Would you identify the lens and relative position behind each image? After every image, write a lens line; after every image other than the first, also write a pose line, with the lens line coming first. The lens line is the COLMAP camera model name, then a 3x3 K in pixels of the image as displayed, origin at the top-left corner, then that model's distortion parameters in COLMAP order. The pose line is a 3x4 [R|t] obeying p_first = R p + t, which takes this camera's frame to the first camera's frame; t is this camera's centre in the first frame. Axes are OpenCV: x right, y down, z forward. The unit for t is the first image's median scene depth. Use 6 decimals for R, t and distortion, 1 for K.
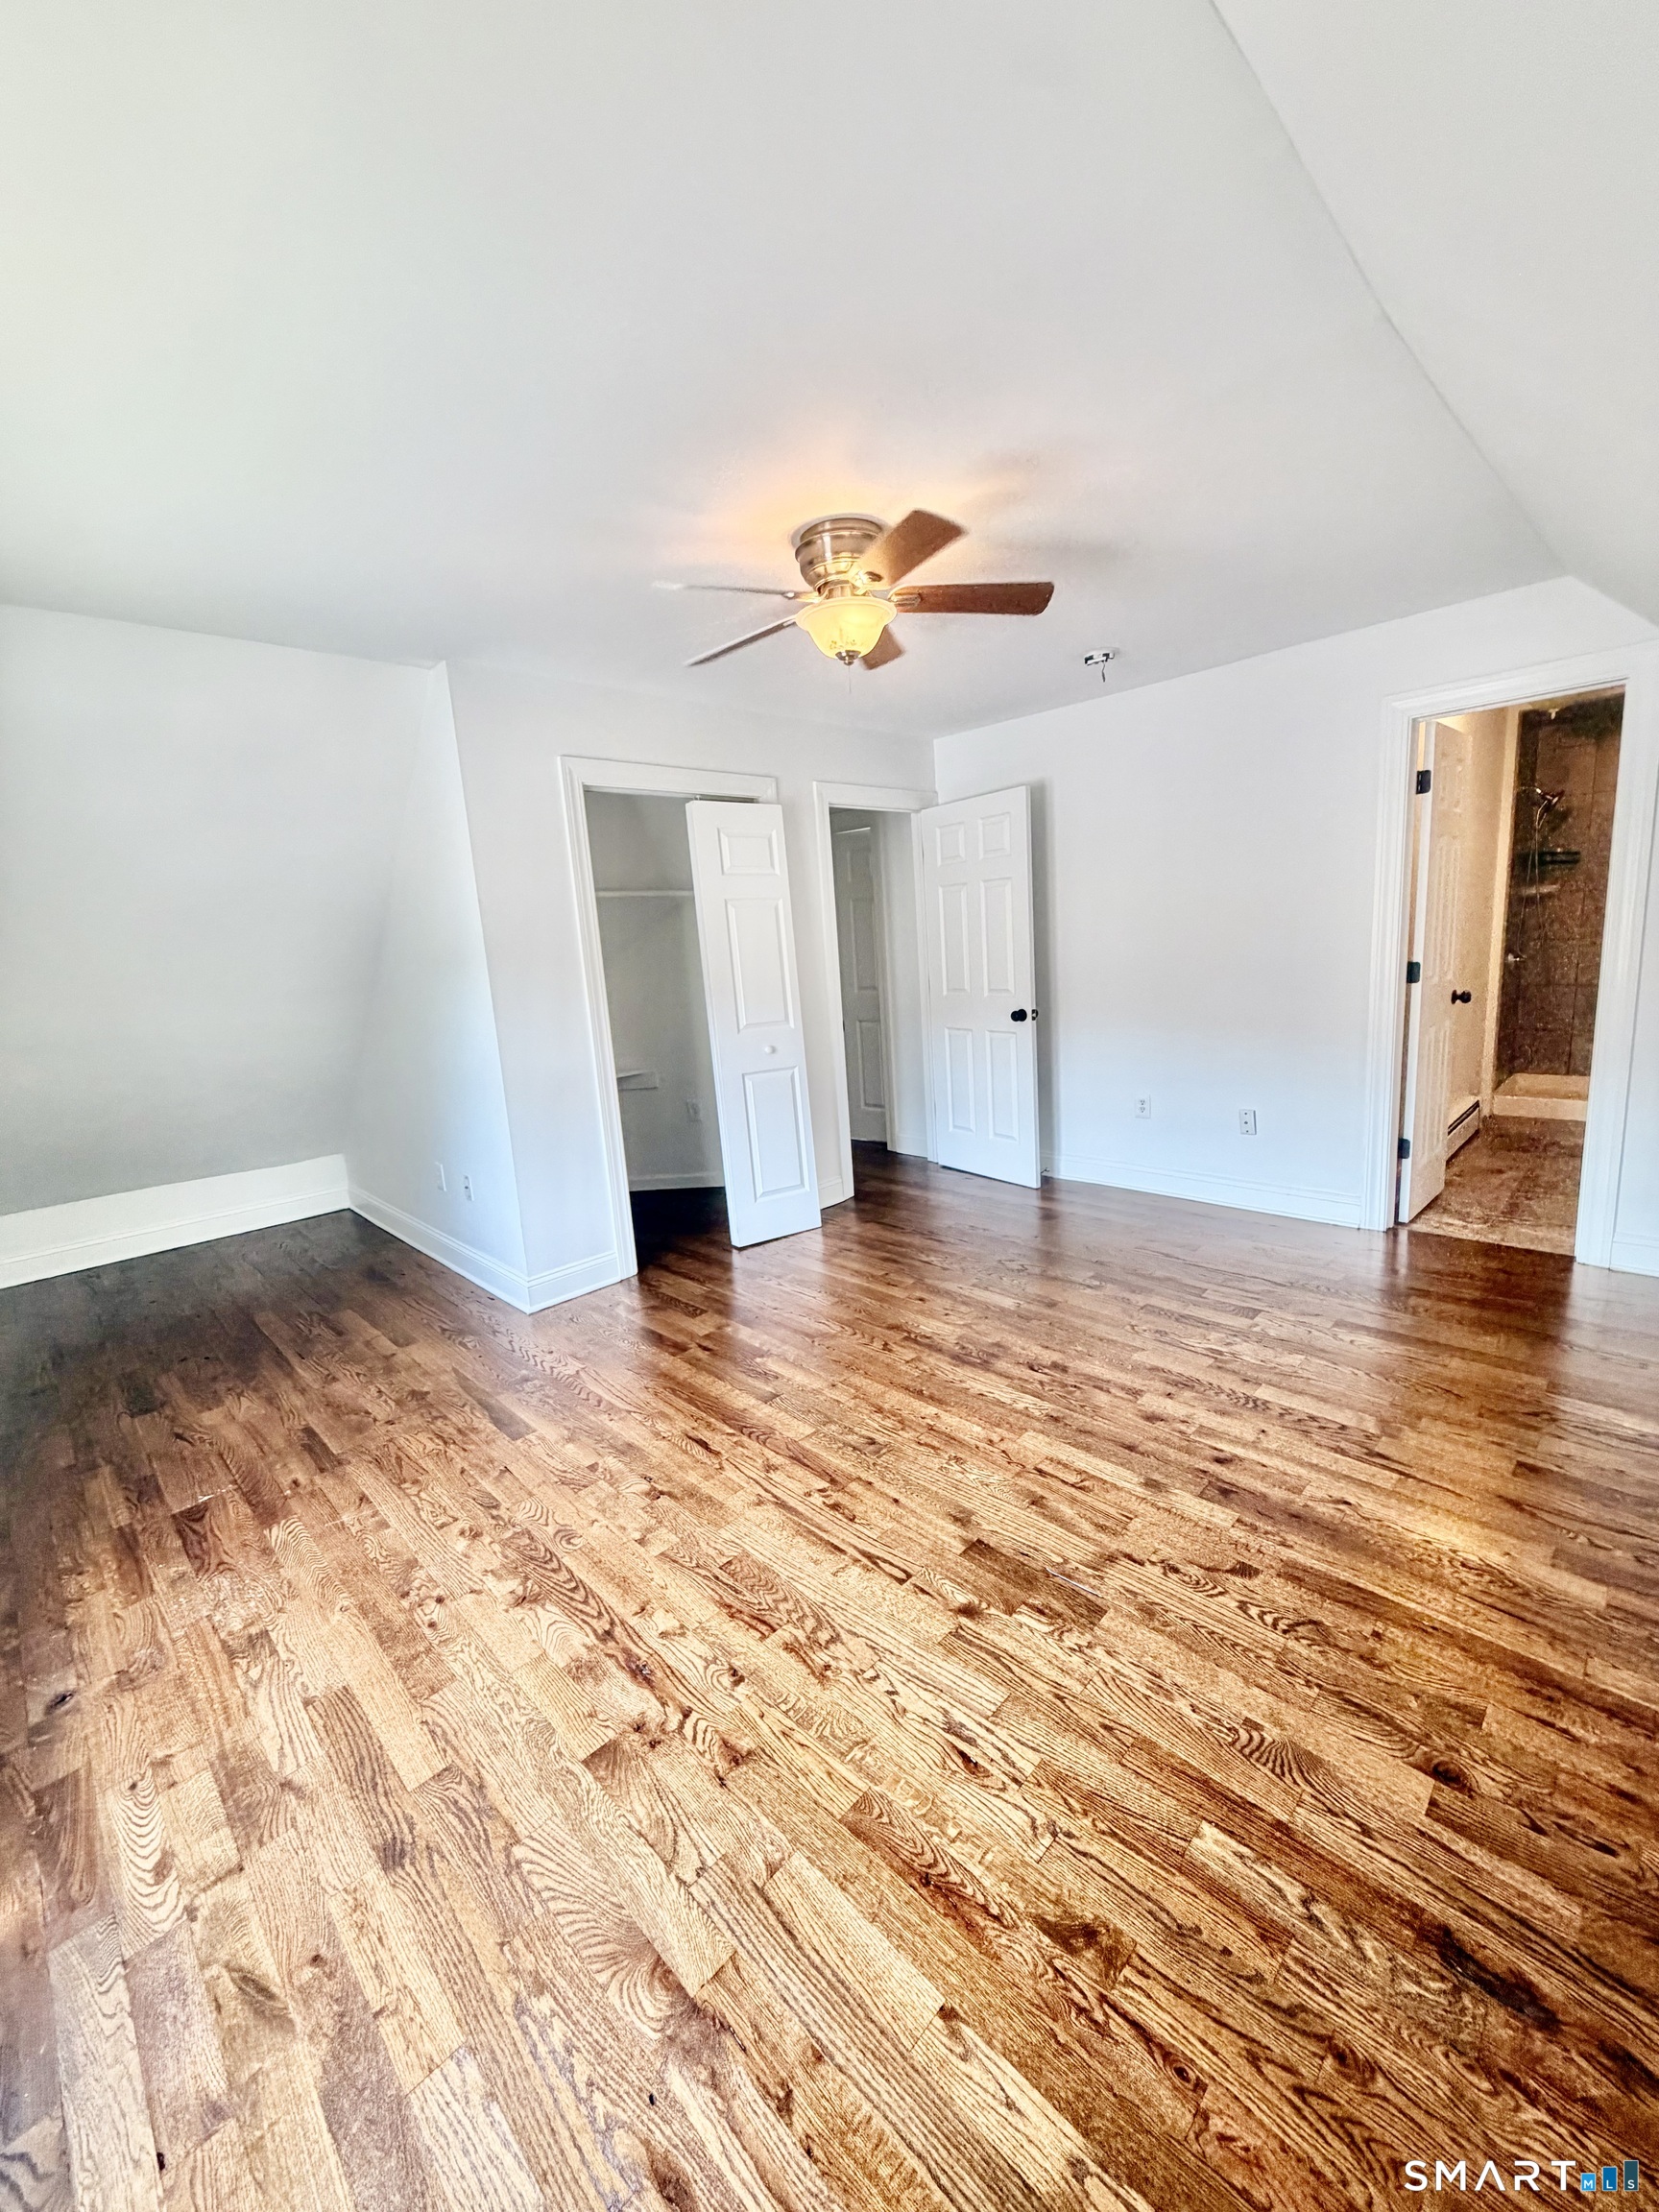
lens RADIAL K [[879.0, 0, 825.8], [0, 879.0, 1102.9], [0, 0, 1]] dist [-0.003089, 0.001492]
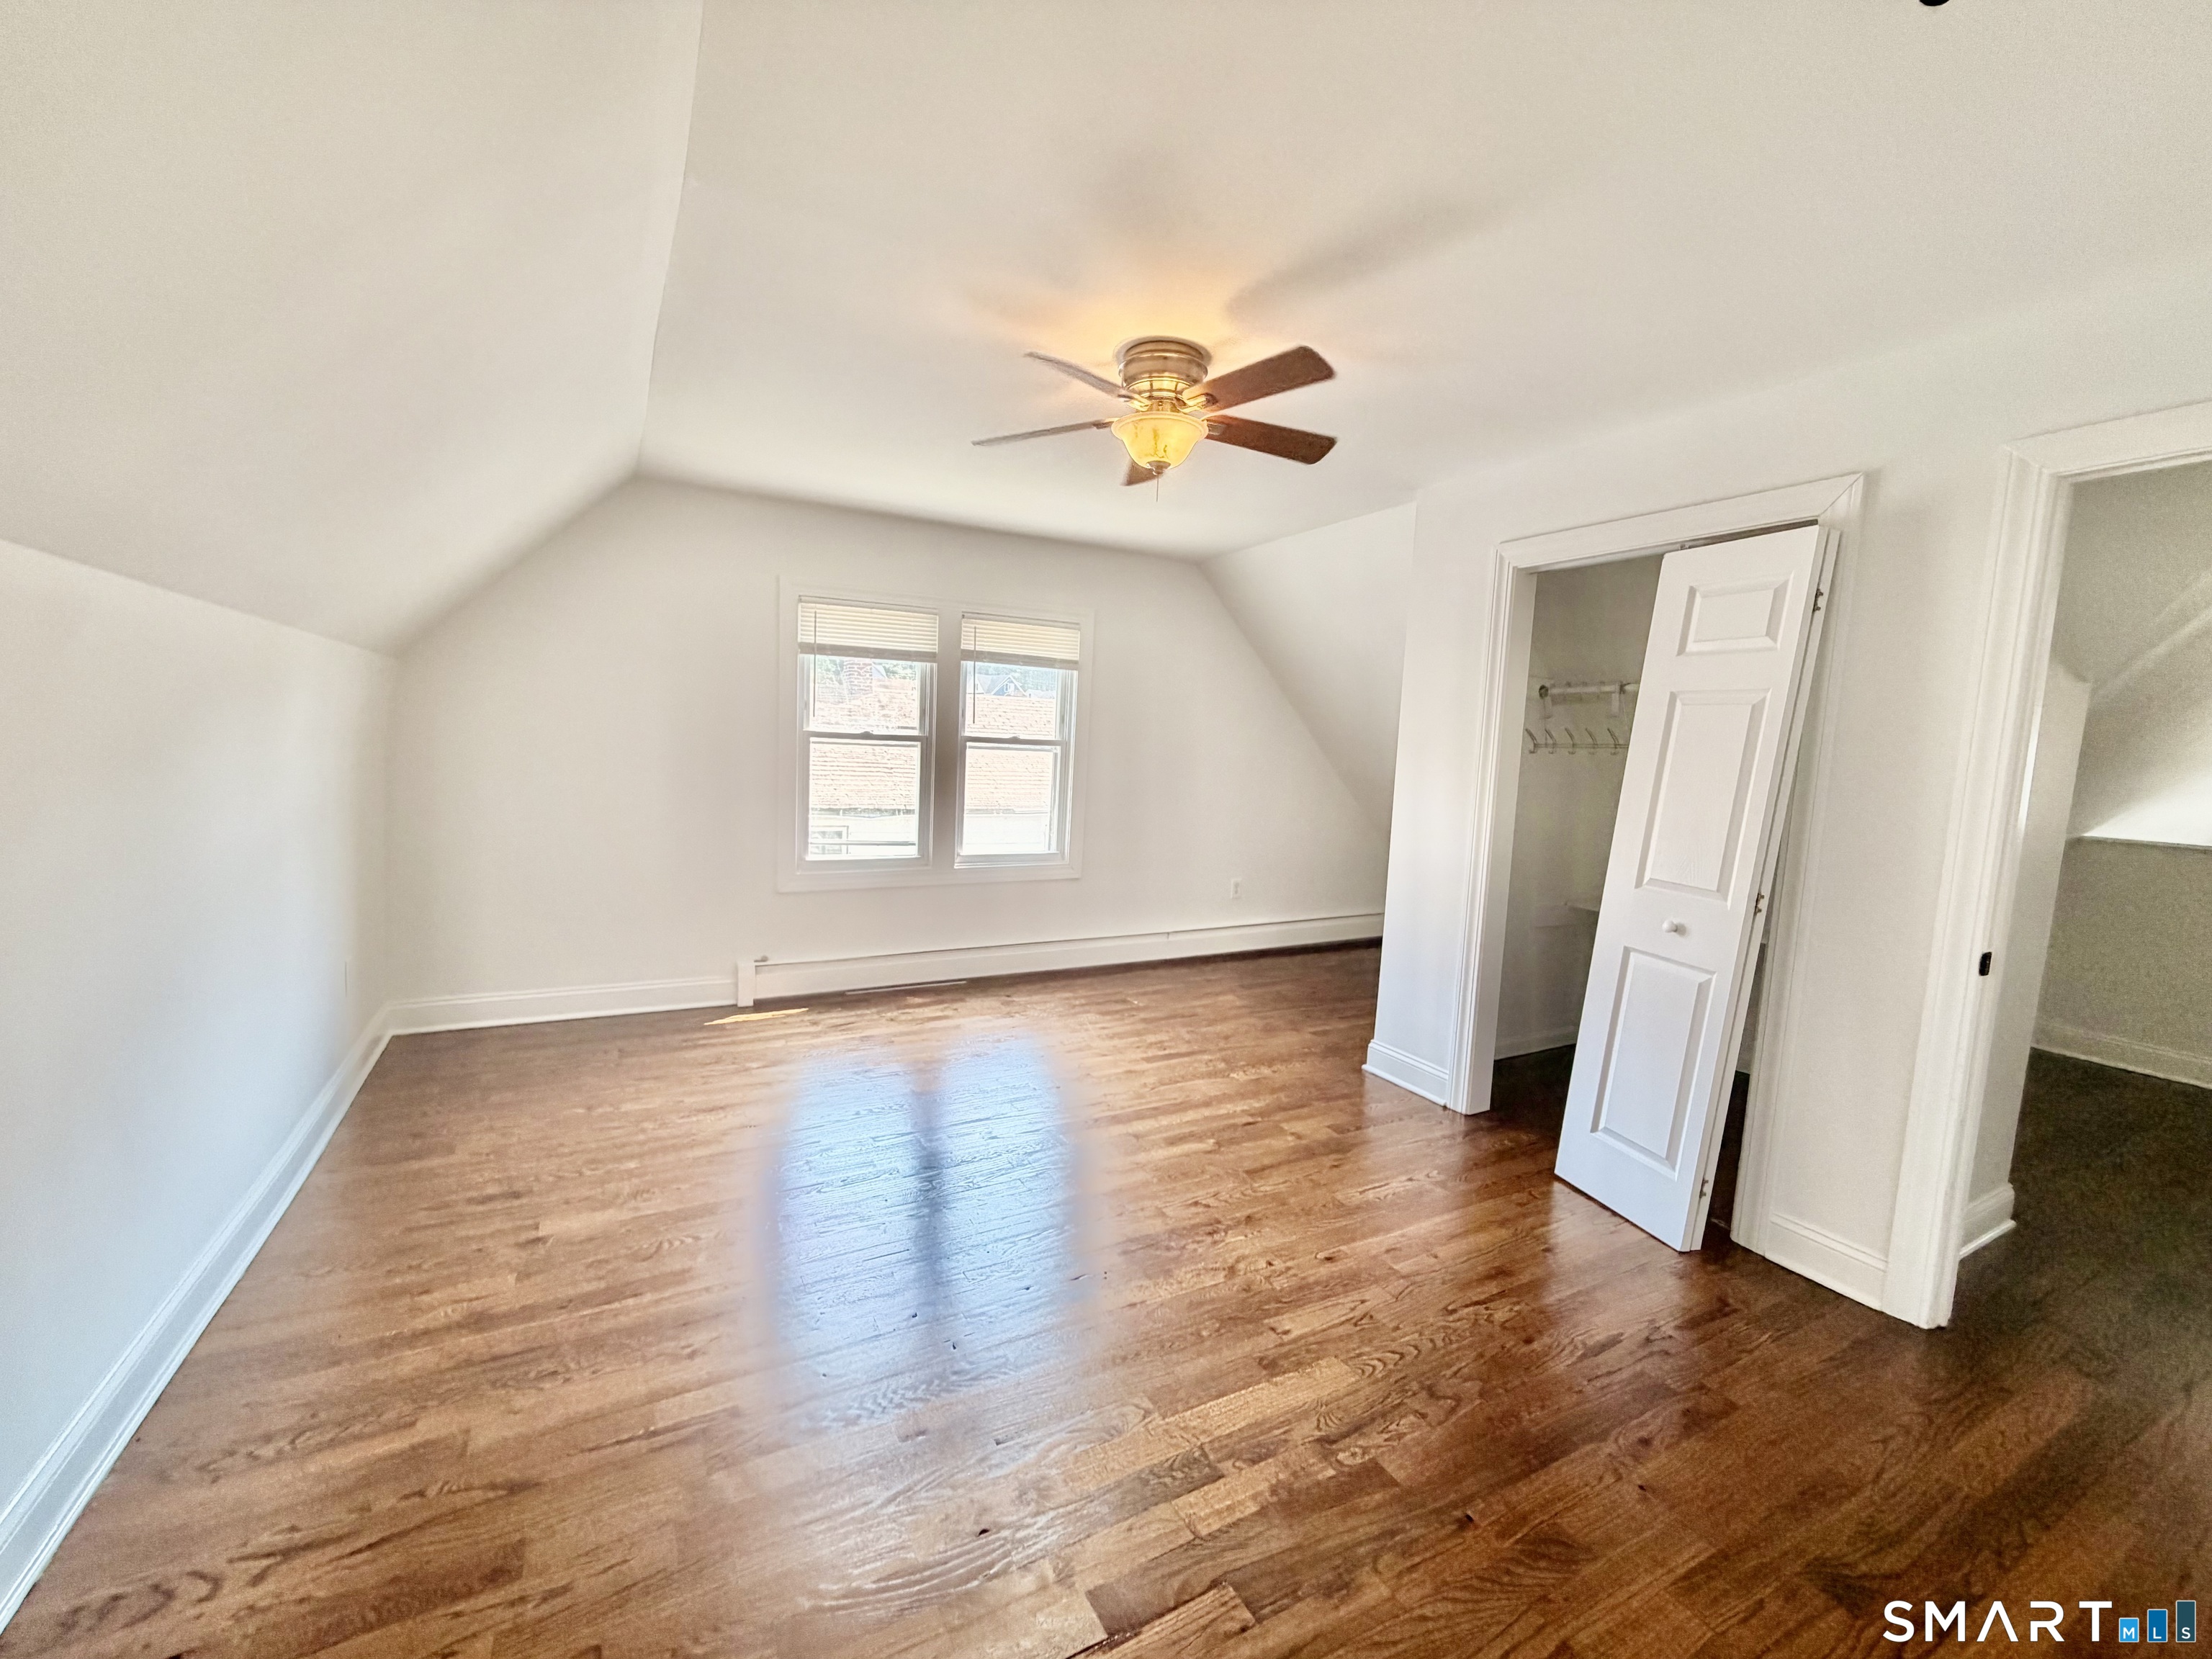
lens RADIAL K [[879.0, 0, 1099.3], [0, 879.0, 826.5], [0, 0, 1]] dist [-0.003089, 0.001492]
pose [[-0.270317, 0.145820, -0.951665, 0.896155], [-0.211563, 0.955307, 0.206472, -0.243764], [0.939239, 0.257150, -0.227385, 1.042674]]
